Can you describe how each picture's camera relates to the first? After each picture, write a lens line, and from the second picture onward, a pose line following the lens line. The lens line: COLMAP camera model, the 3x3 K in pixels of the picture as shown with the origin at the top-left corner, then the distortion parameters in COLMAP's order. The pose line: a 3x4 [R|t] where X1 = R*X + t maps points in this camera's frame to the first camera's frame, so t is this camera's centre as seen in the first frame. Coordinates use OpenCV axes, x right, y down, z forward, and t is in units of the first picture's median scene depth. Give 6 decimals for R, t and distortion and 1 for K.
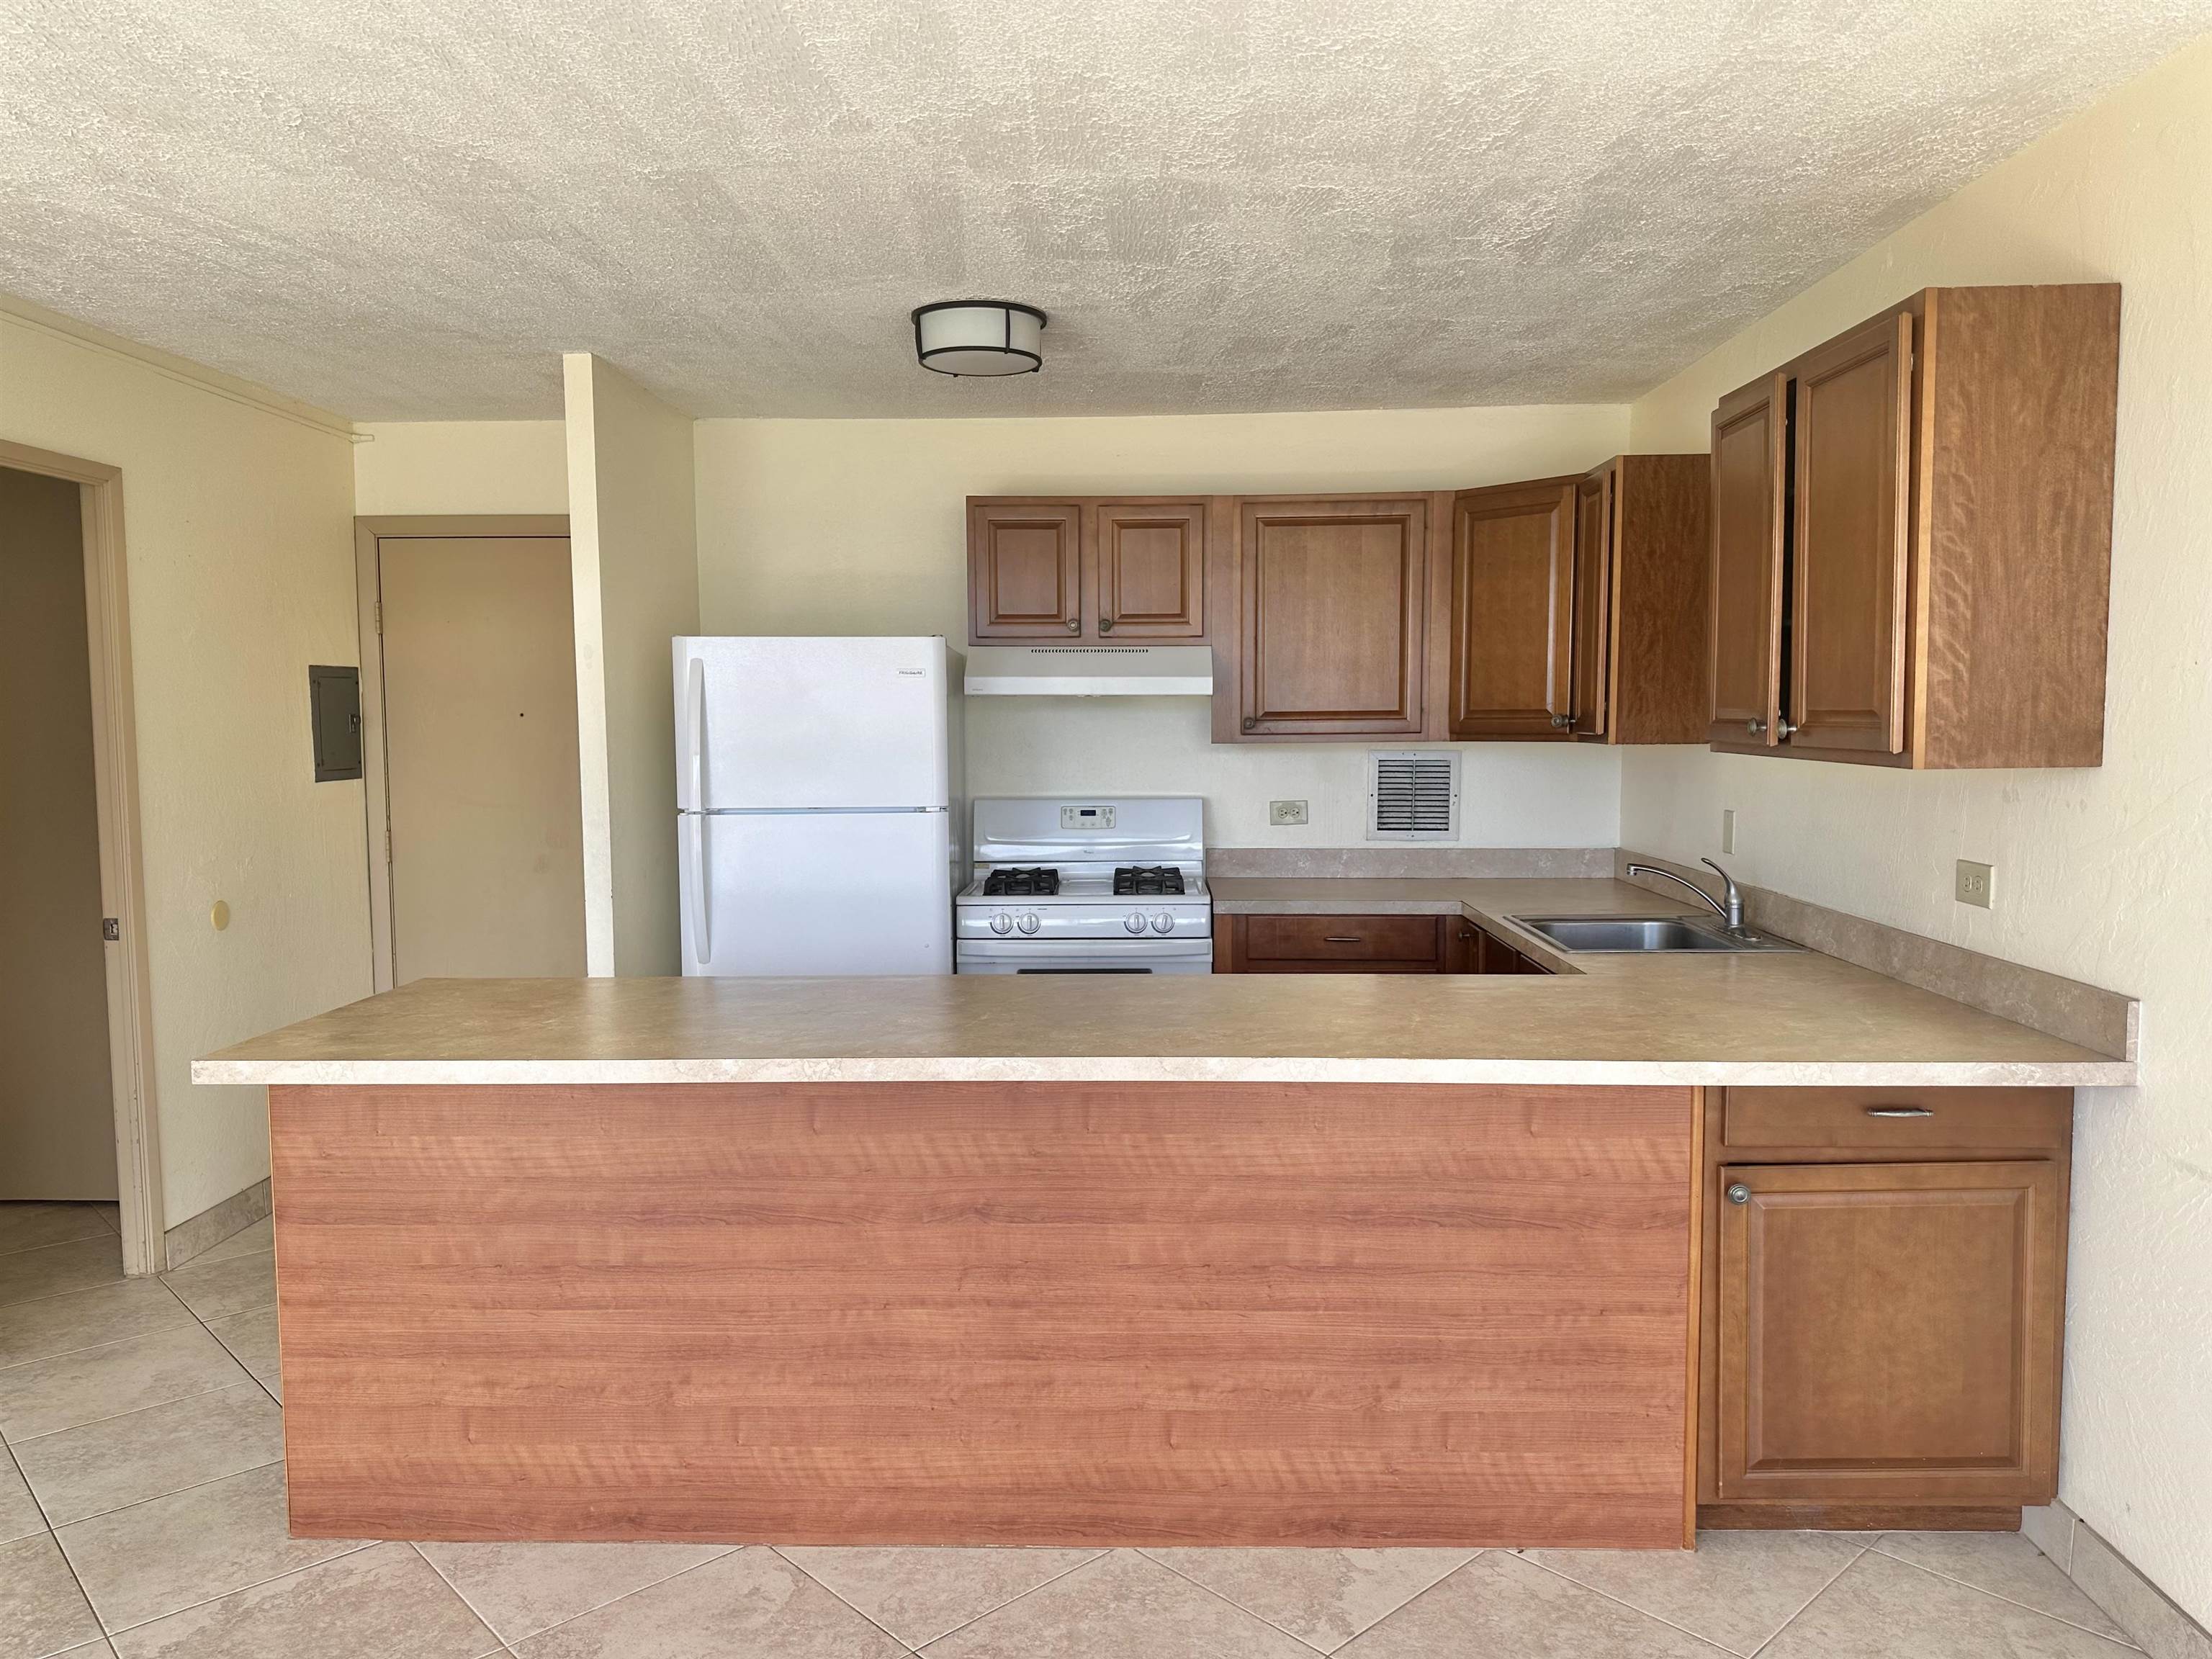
lens RADIAL K [[1550.0, 0, 1112.7], [0, 1550.0, 838.5], [0, 0, 1]] dist [0.063733, -0.088533]
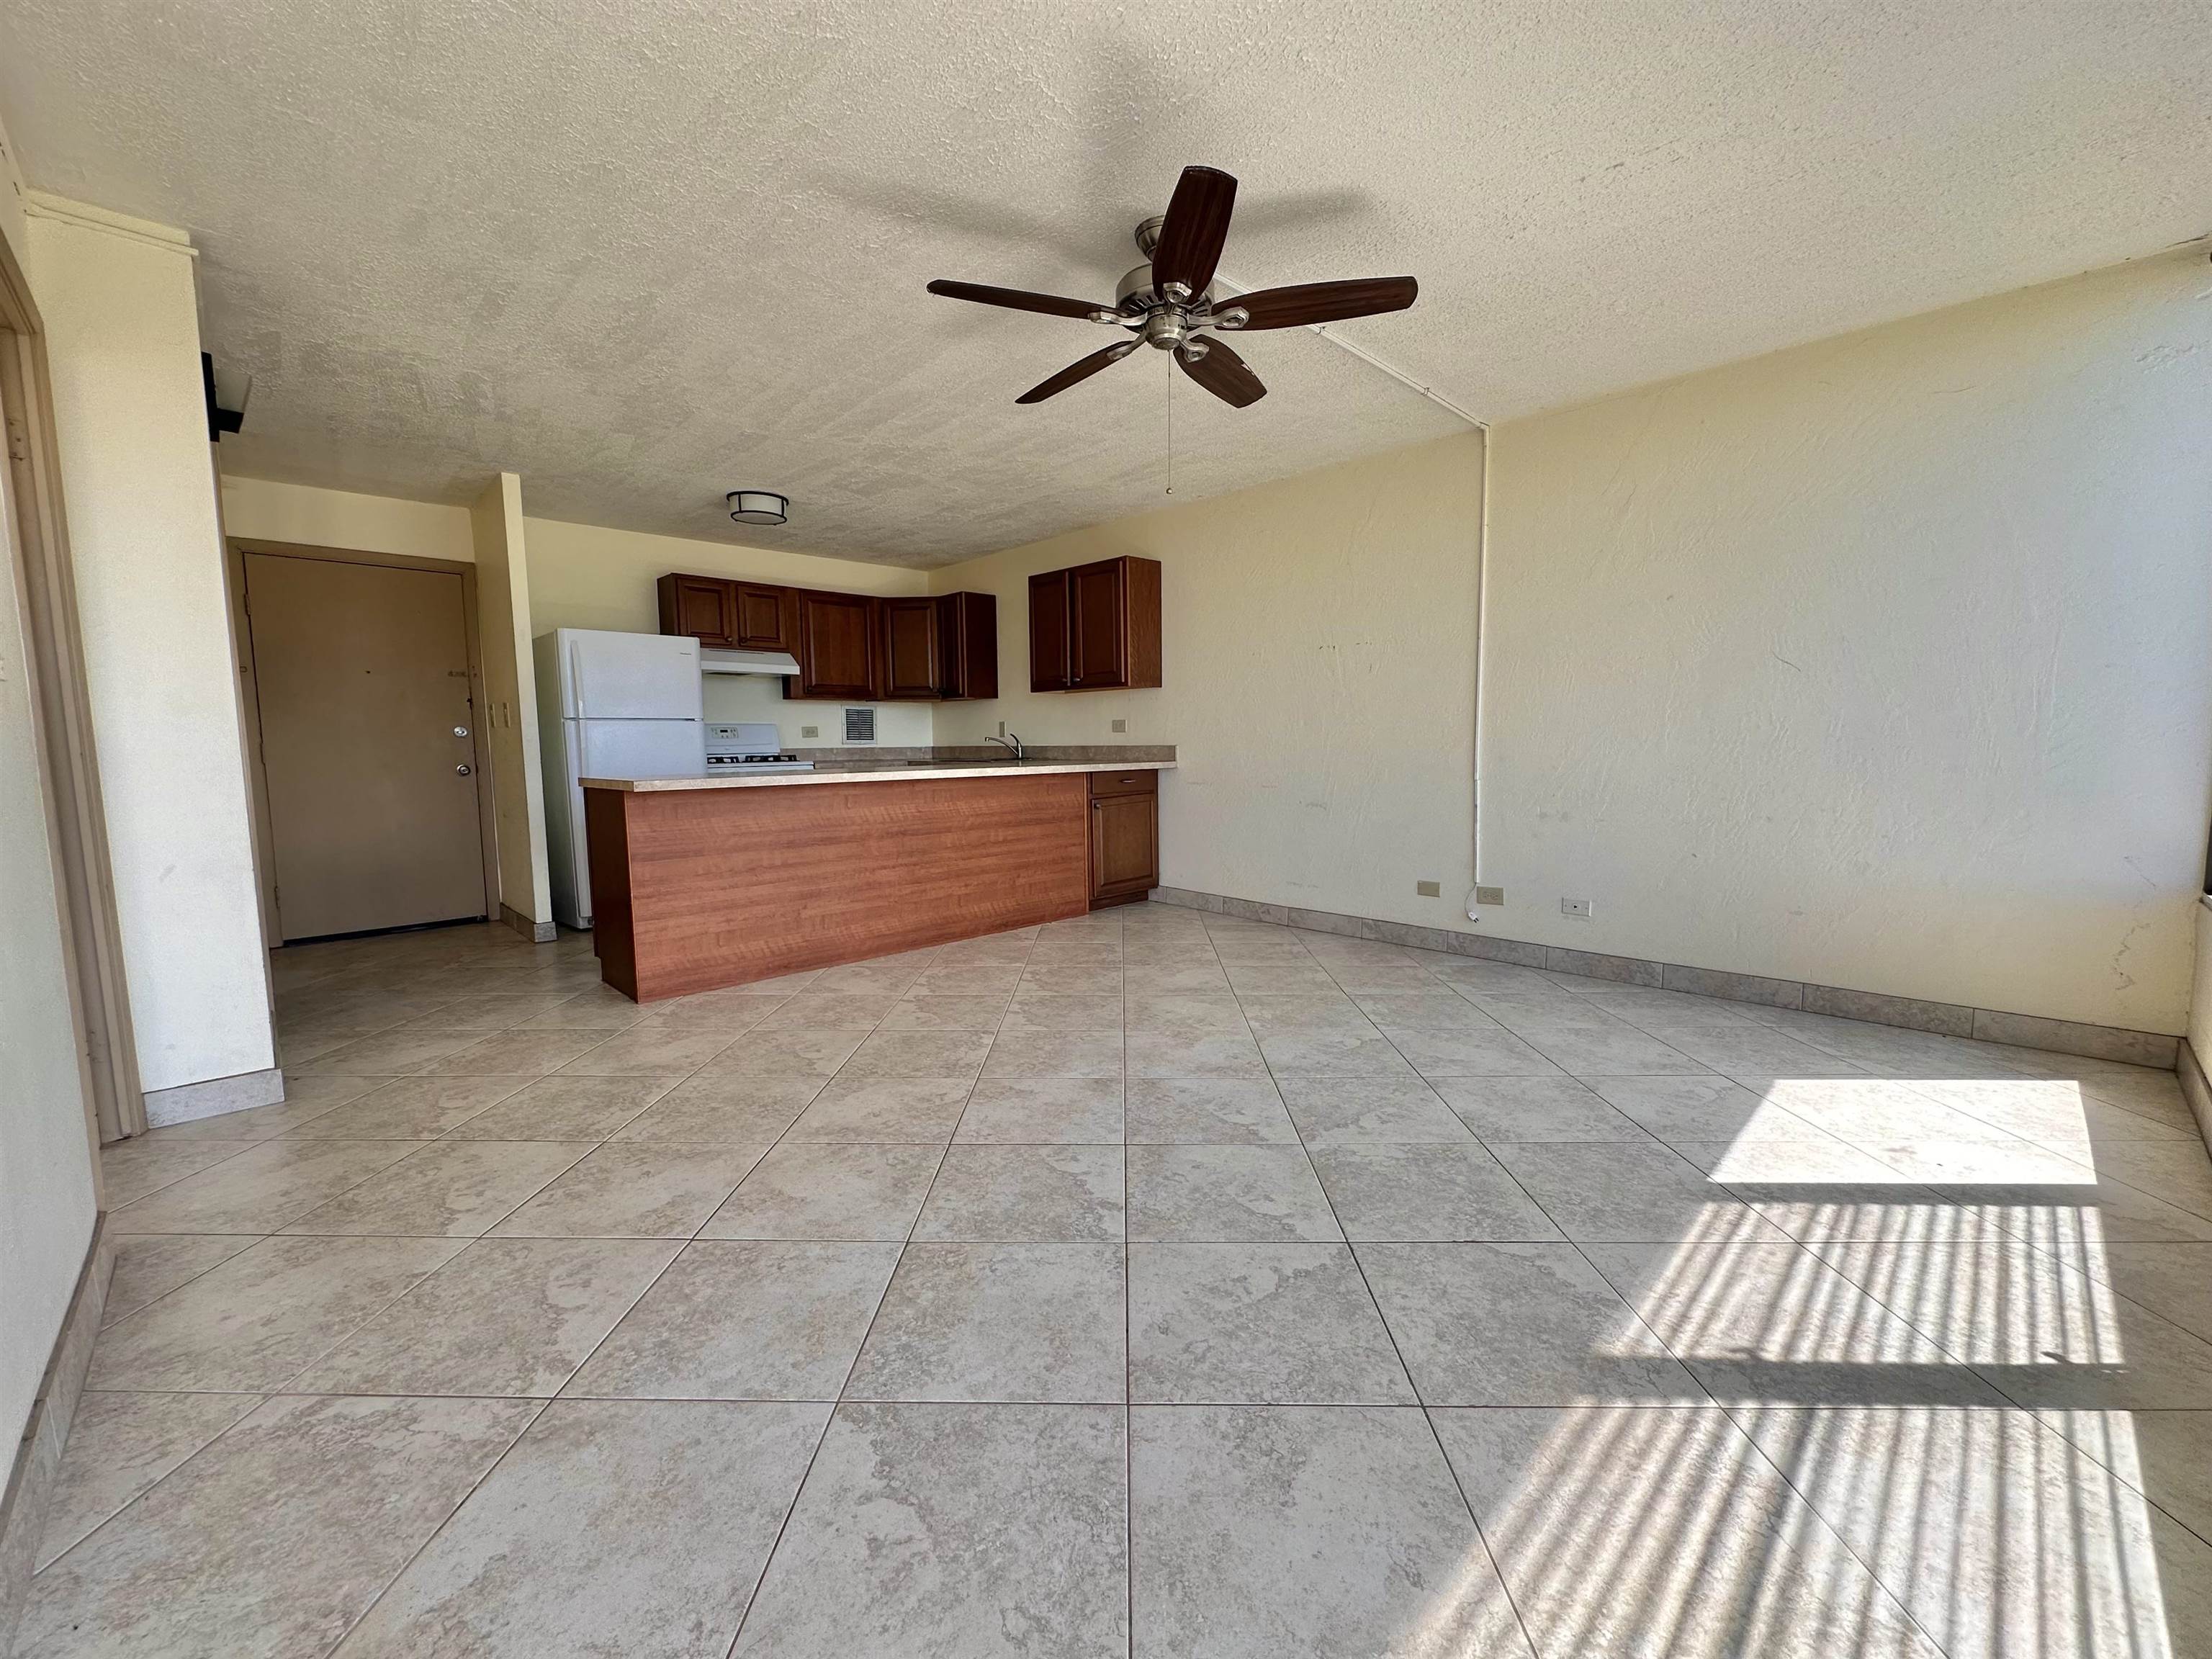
lens RADIAL K [[885.0, 0, 1101.3], [0, 885.0, 828.5], [0, 0, 1]] dist [-0.005649, 0.000767]
pose [[0.703657, -0.073006, 0.706780, -0.627764], [0.064516, 0.997163, 0.038770, 0.124917], [-0.707605, 0.018317, 0.706371, -0.255175]]
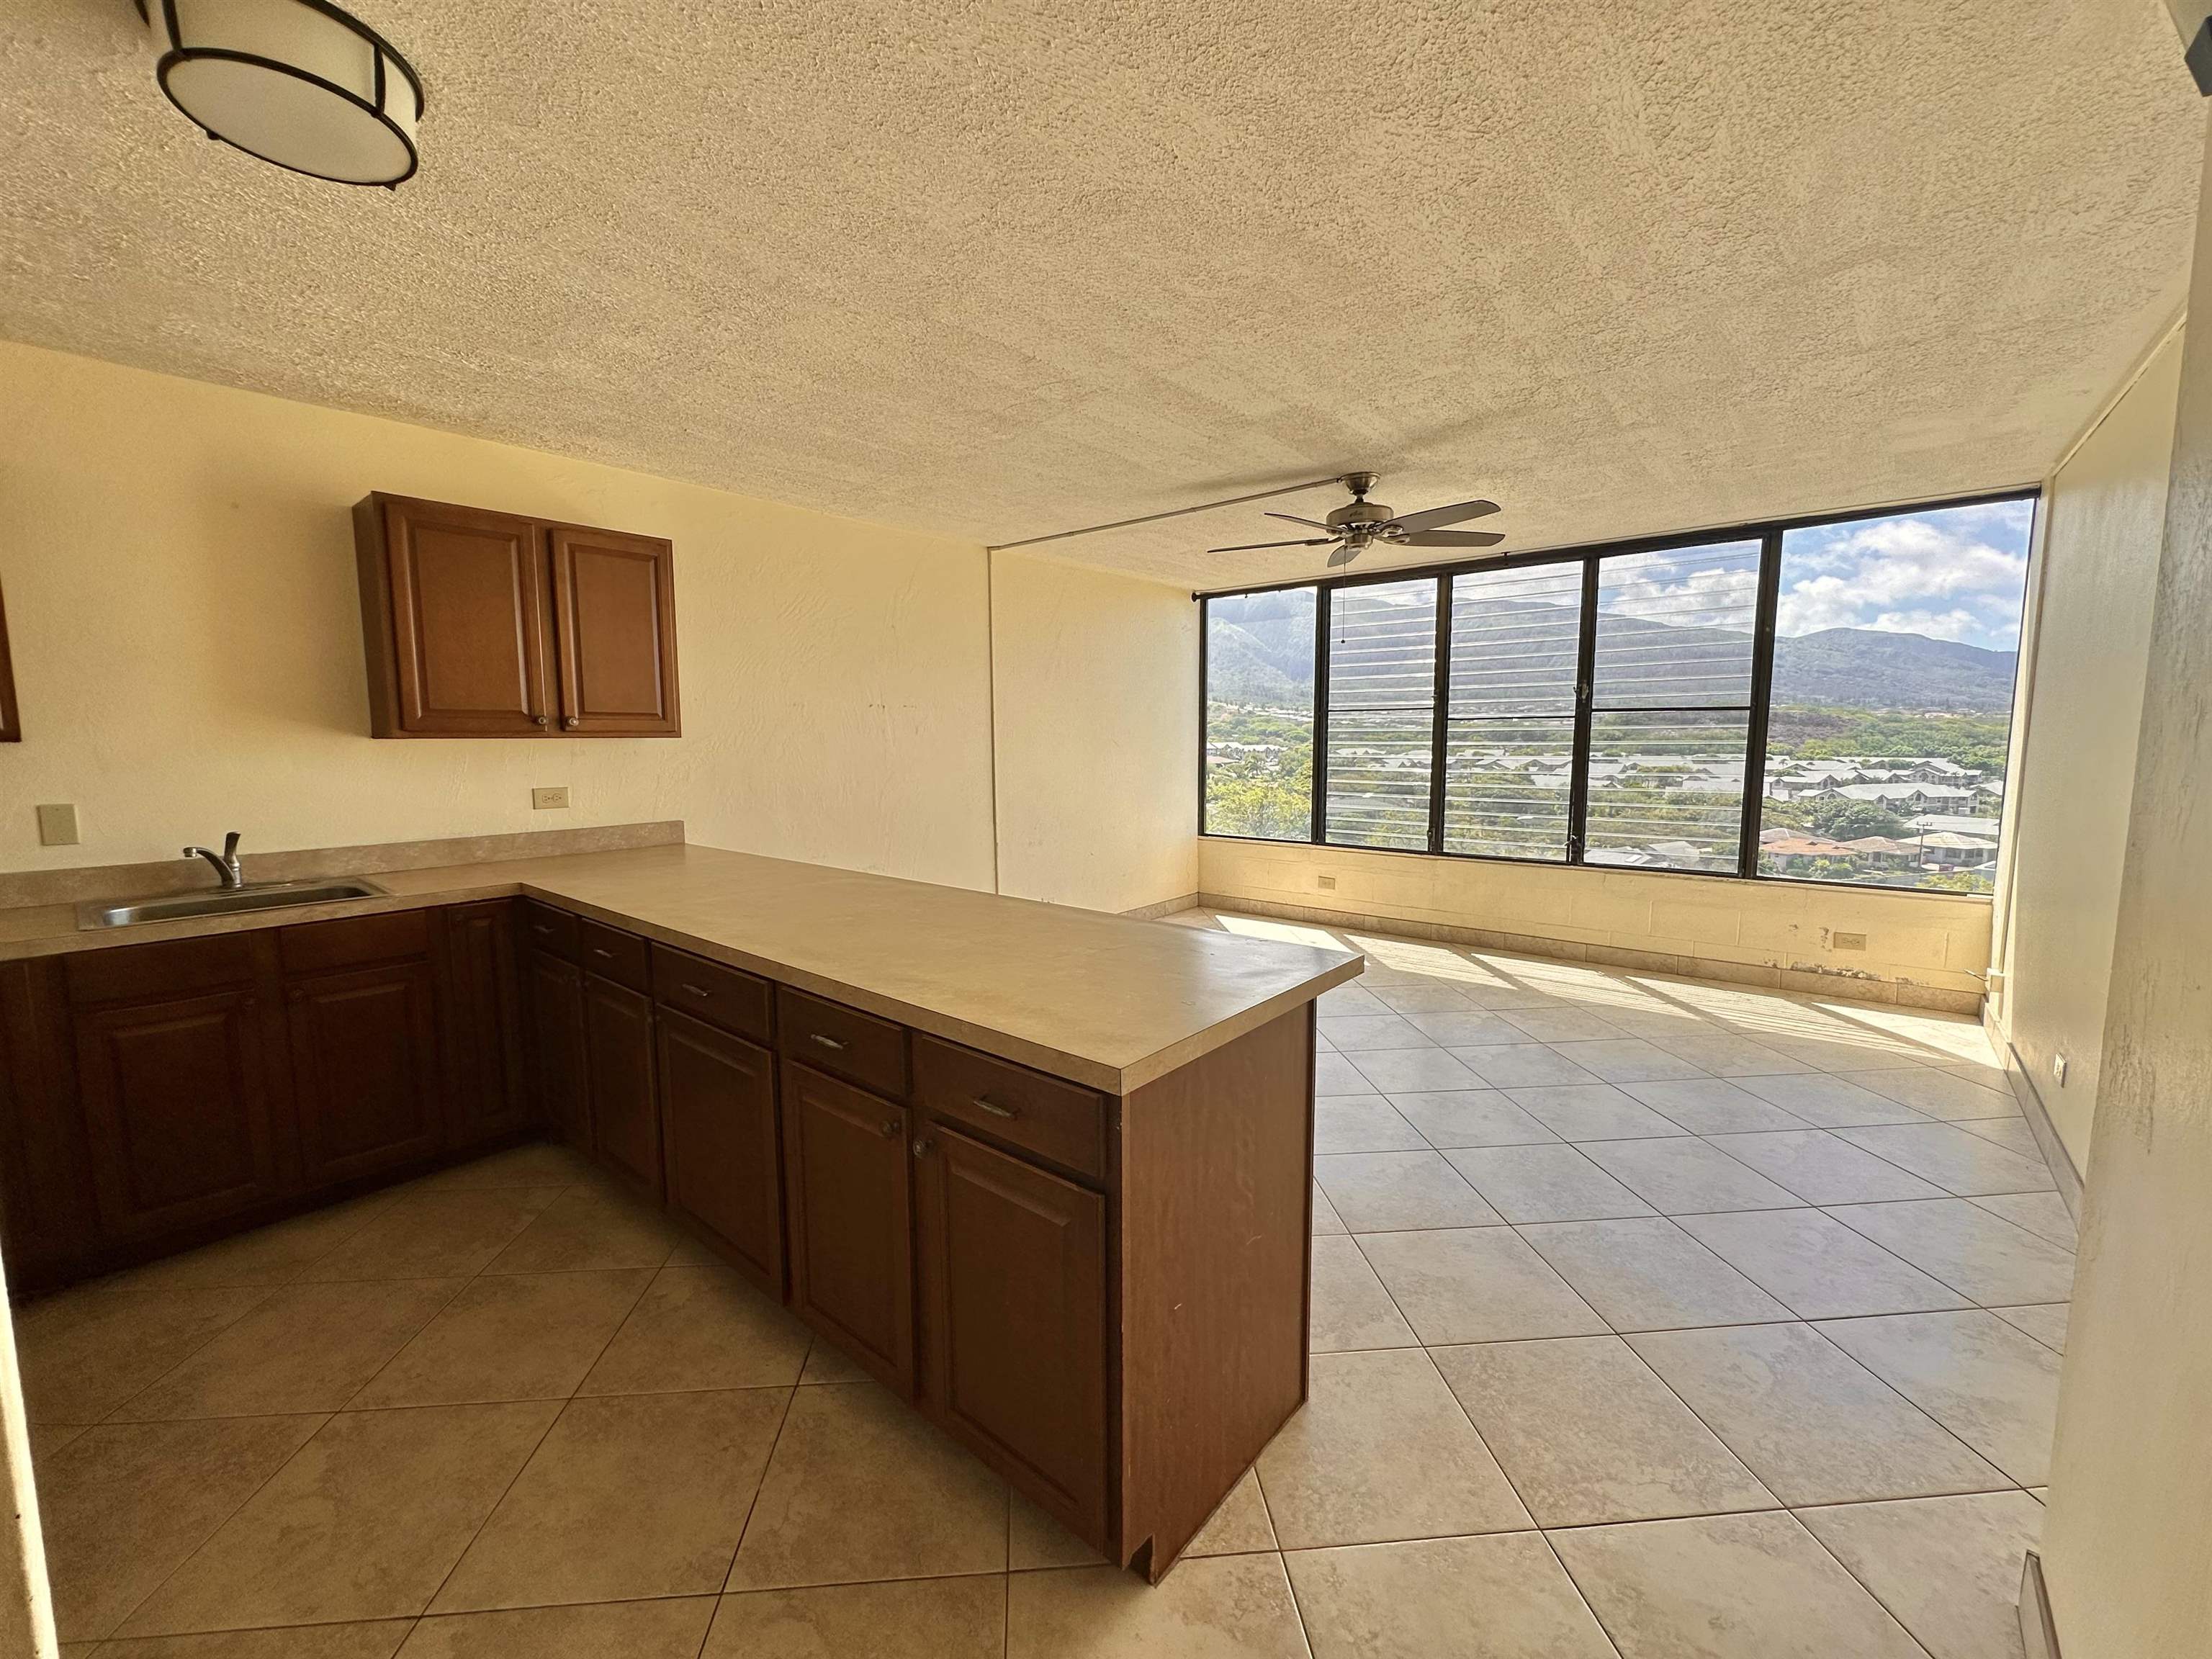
lens RADIAL K [[885.0, 0, 1099.8], [0, 885.0, 828.1], [0, 0, 1]] dist [-0.005649, 0.000767]
pose [[-0.782211, -0.058087, 0.620300, -0.523276], [0.060106, 0.983964, 0.167936, -0.059694], [-0.620108, 0.168645, -0.766175, 1.021319]]
